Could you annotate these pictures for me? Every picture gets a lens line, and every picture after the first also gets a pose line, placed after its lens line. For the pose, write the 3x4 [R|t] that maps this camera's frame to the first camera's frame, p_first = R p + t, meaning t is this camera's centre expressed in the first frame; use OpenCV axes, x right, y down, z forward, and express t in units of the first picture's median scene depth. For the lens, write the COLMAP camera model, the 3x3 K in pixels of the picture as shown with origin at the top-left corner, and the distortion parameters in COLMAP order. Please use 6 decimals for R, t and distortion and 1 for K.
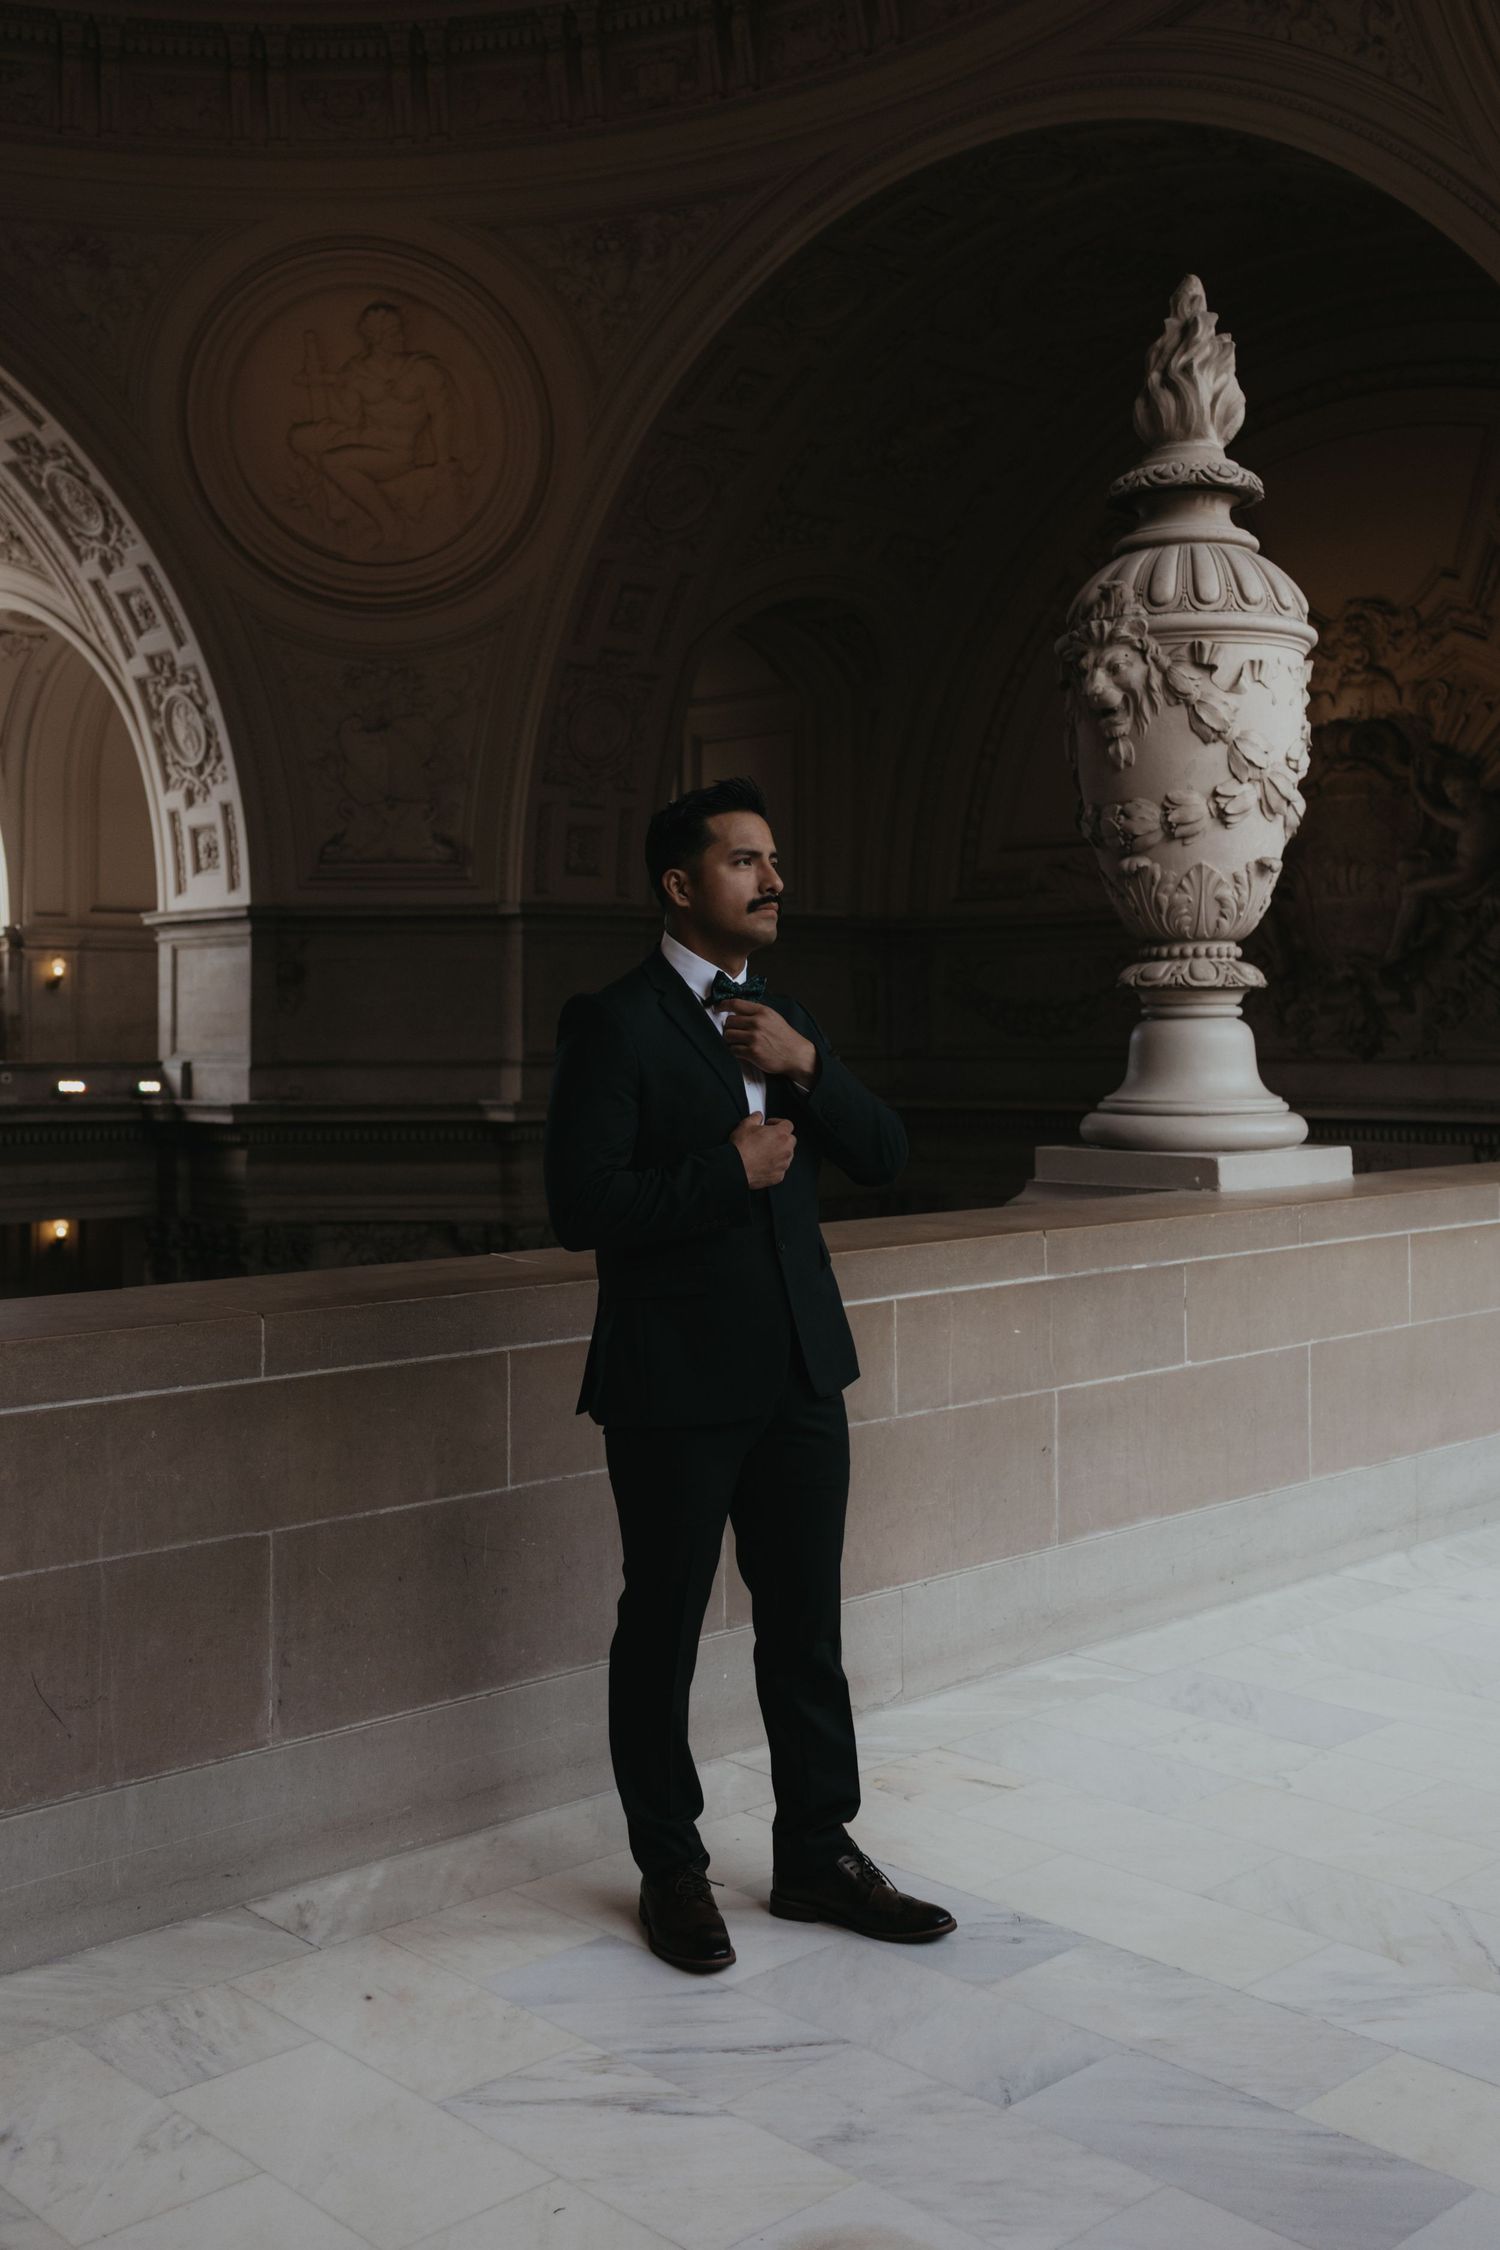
lens RADIAL K [[2022.7, 0, 746.4], [0, 2022.7, 954.0], [0, 0, 1]] dist [-0.091516, 0.000460]
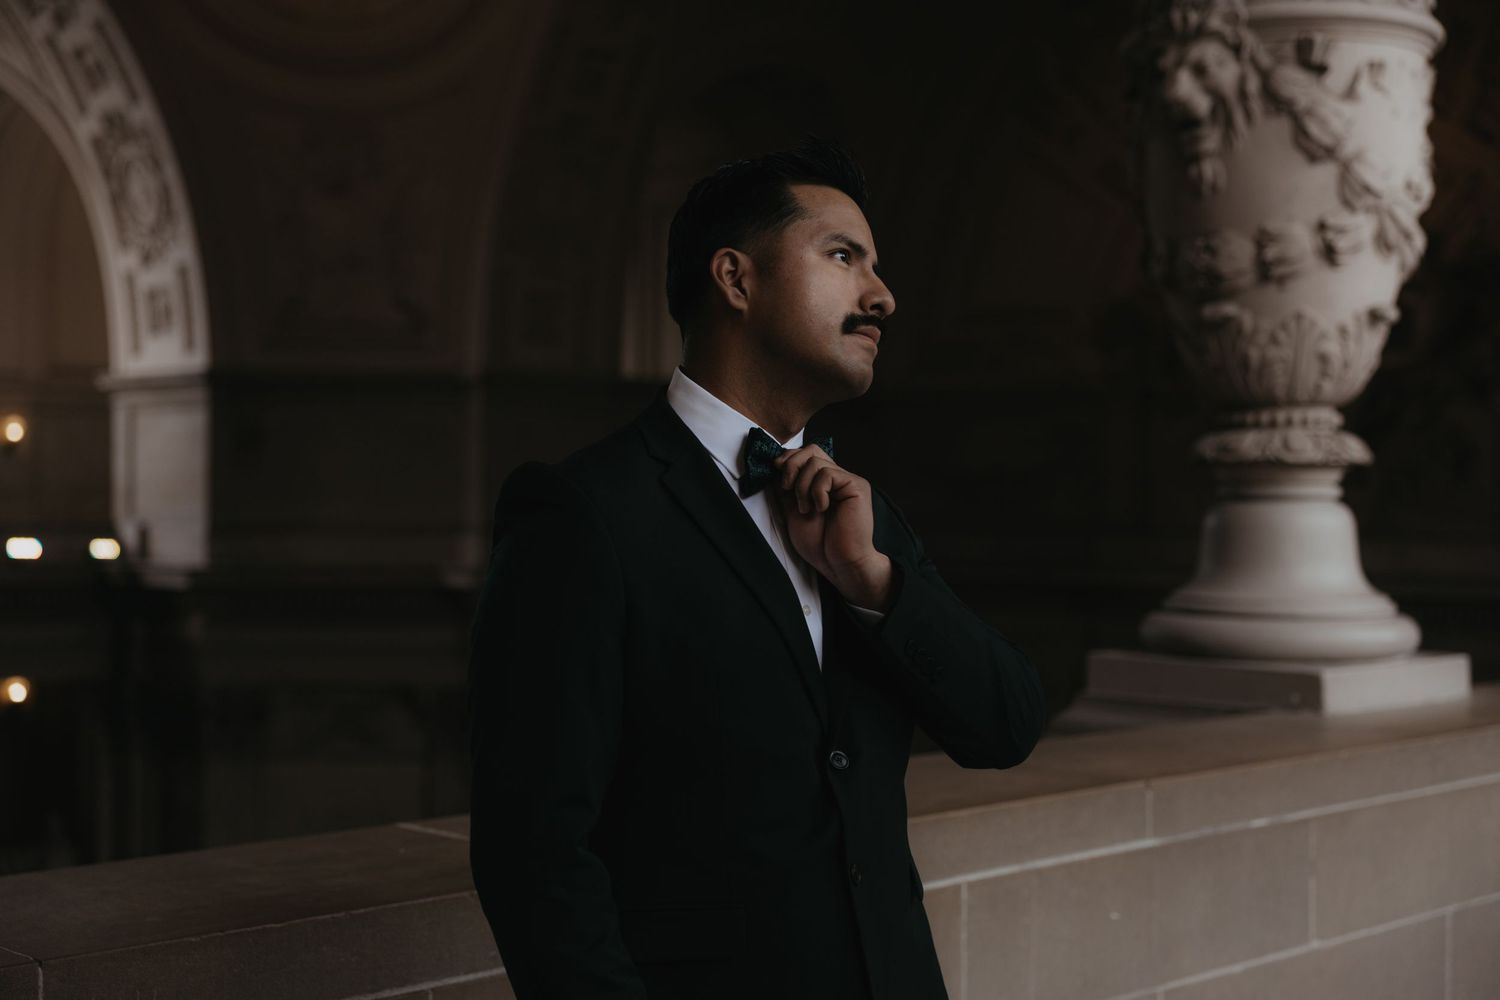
lens RADIAL K [[1980.3, 0, 750.0], [0, 1980.3, 500.0], [0, 0, 1]] dist [-0.025675, -0.039182]
pose [[0.999653, 0.010086, 0.024333, -0.016695], [-0.011022, 0.999192, 0.038649, 0.003033], [-0.023923, -0.038904, 0.998957, 0.199335]]
